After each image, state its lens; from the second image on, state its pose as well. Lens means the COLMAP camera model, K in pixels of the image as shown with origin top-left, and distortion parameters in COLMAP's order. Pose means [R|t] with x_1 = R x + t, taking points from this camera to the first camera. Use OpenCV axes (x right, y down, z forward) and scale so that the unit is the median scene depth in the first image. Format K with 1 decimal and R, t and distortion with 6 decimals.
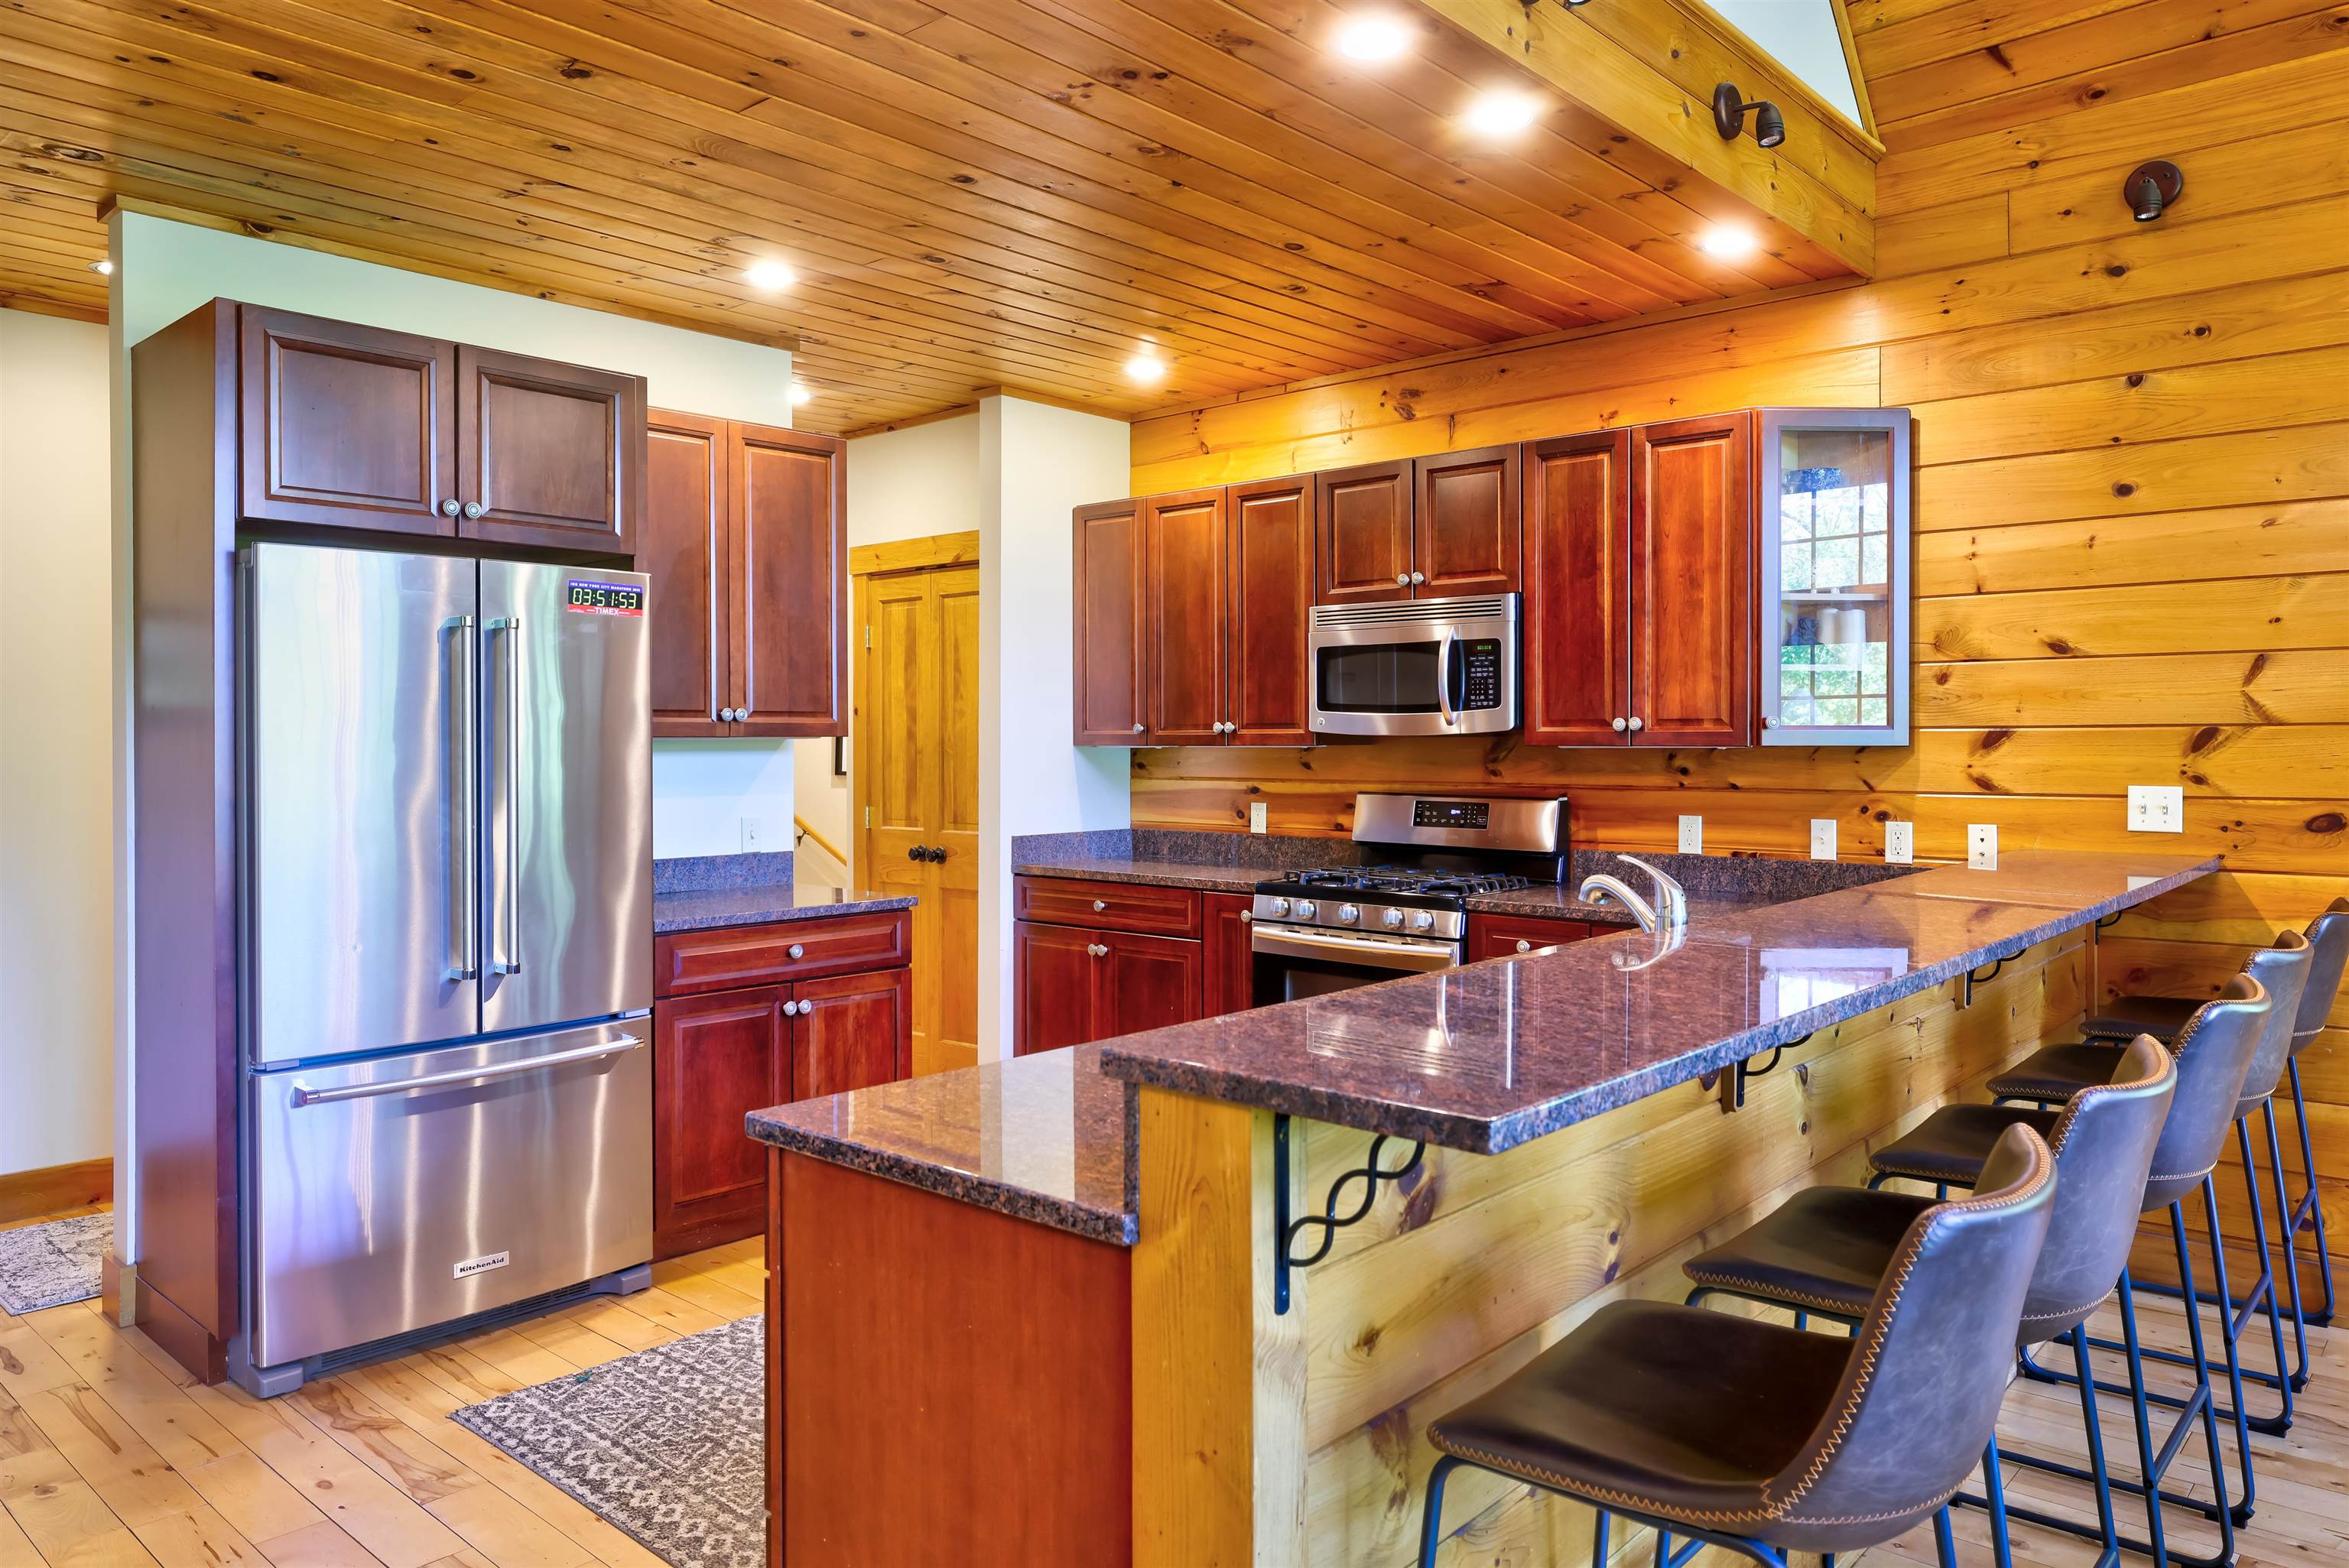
lens RADIAL K [[1577.2, 0, 1174.1], [0, 1577.2, 747.0], [0, 0, 1]] dist [-0.000630, 0.000328]
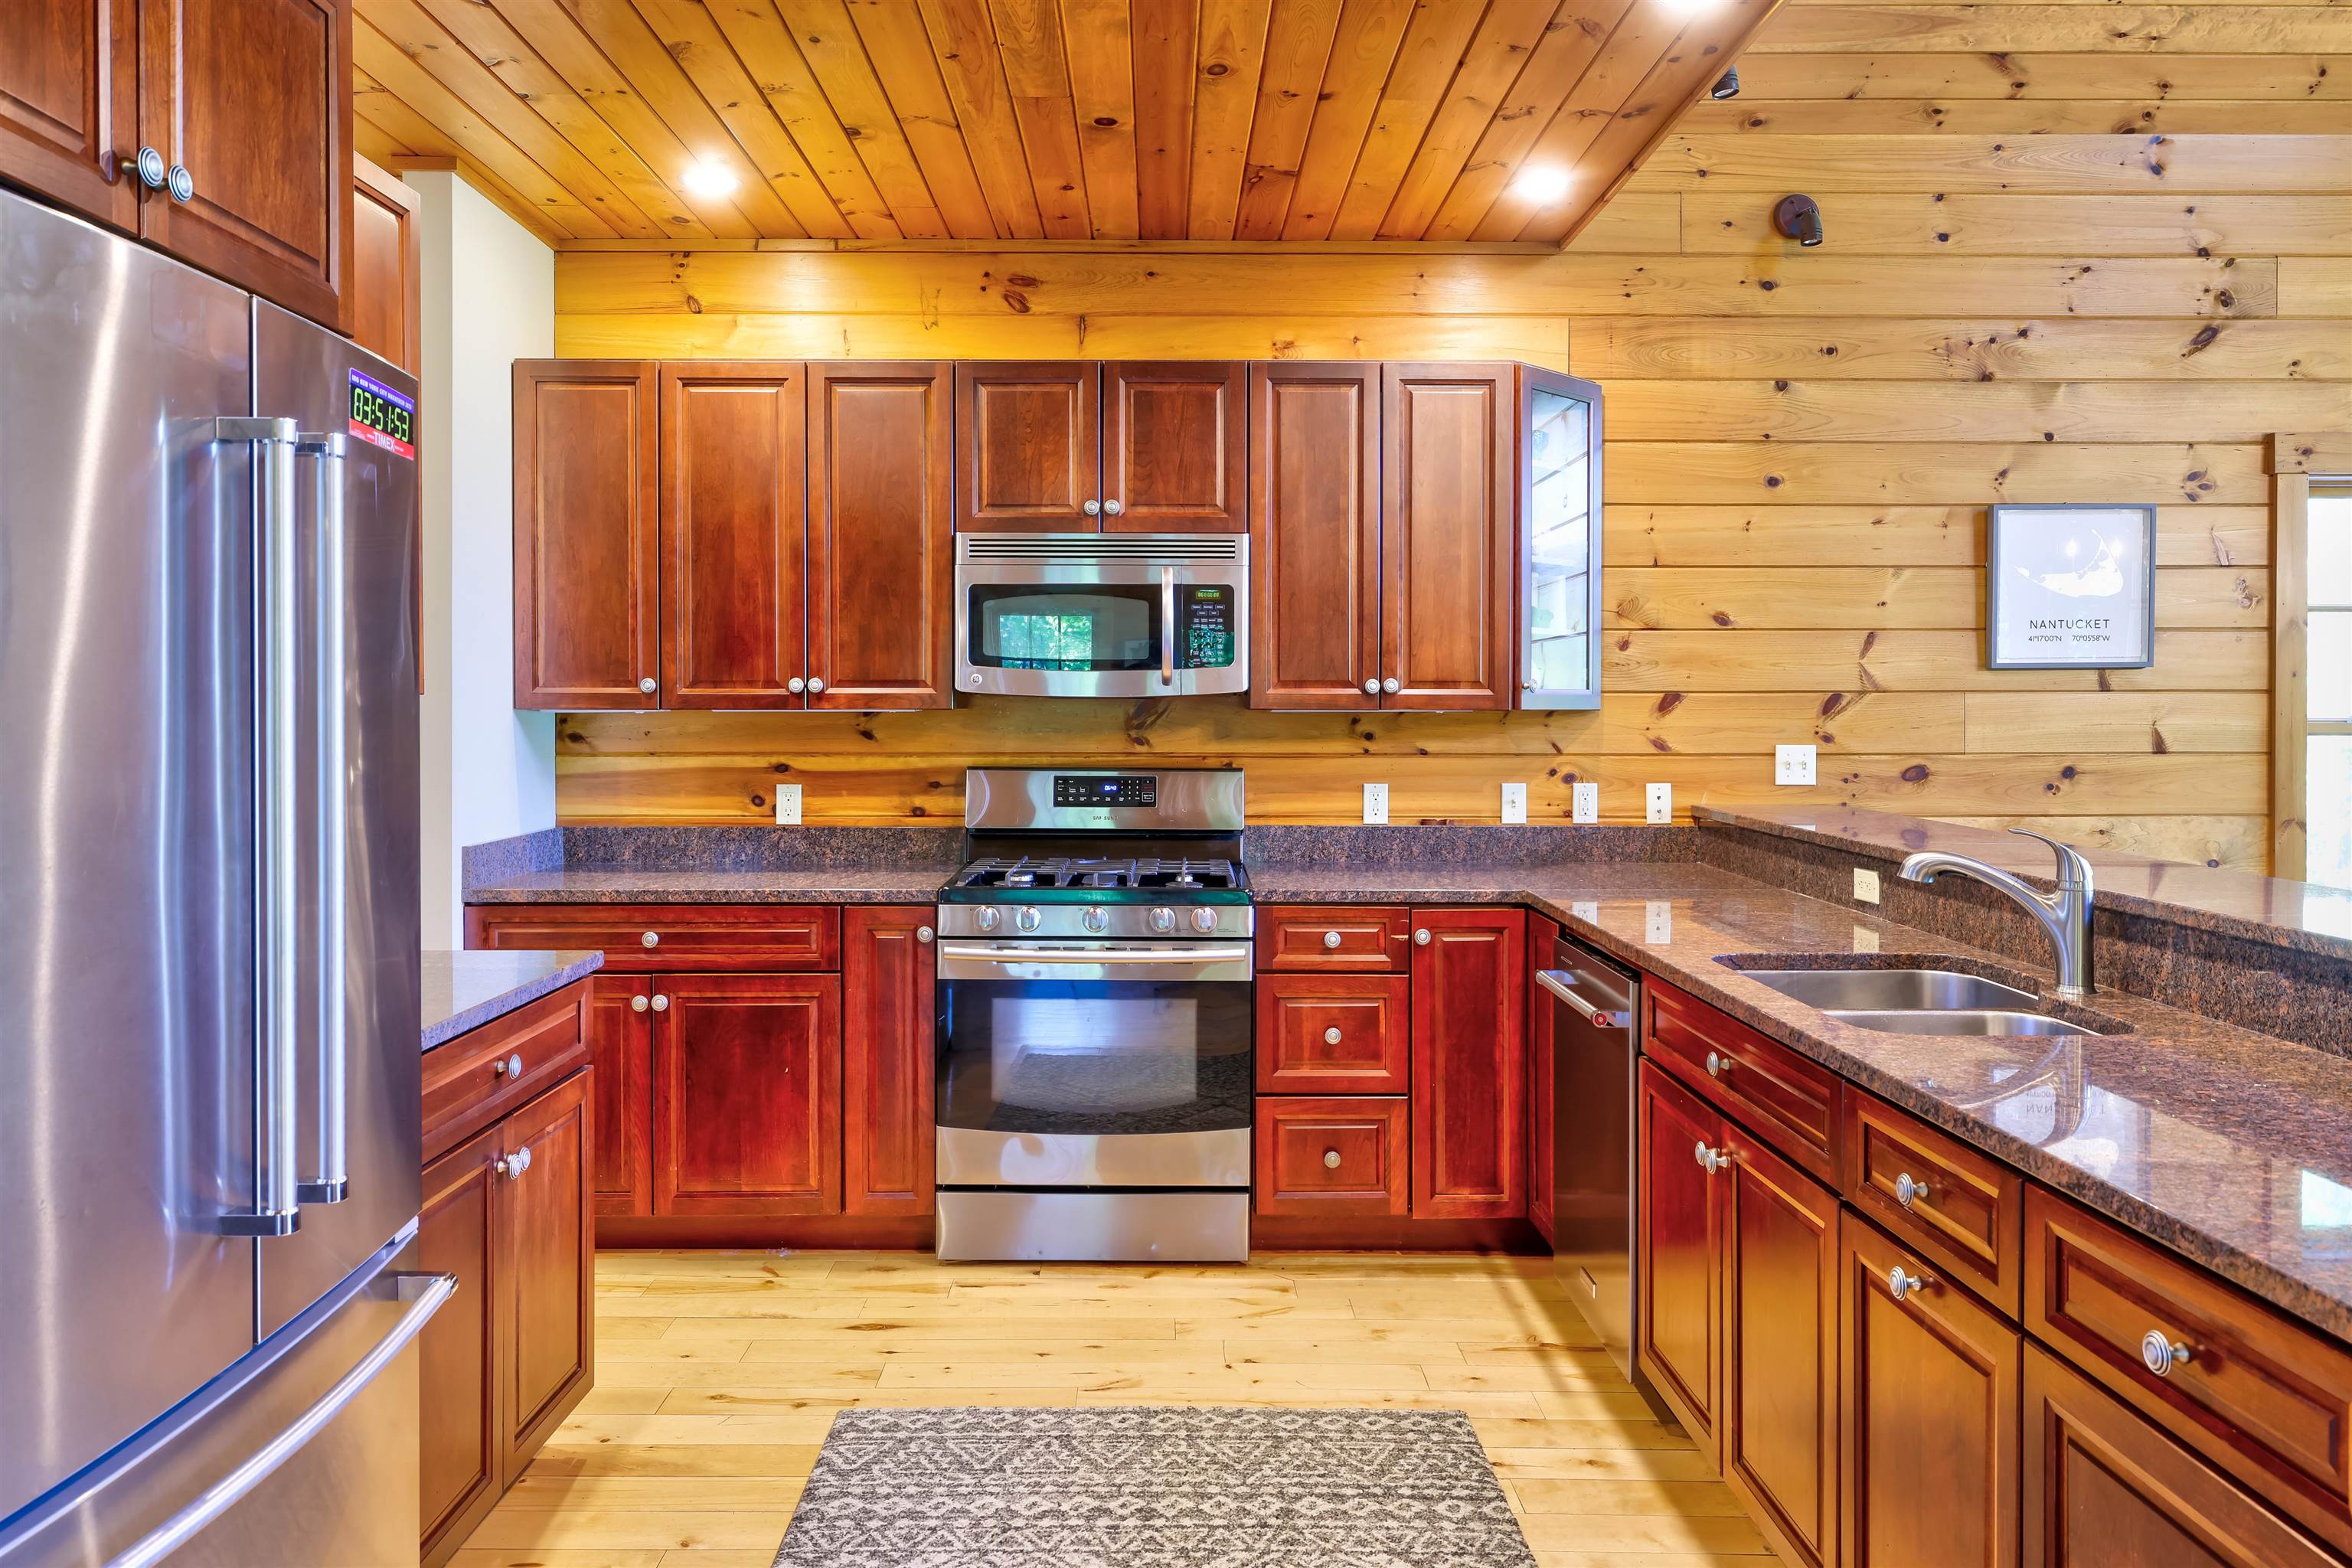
lens RADIAL K [[1641.3, 0, 1174.8], [0, 1641.3, 721.5], [0, 0, 1]] dist [0.002949, 0.000781]
pose [[0.735093, -0.005692, 0.677942, -0.427626], [0.000478, 0.999969, 0.007878, -0.001429], [-0.677966, -0.005468, 0.735073, 0.361600]]
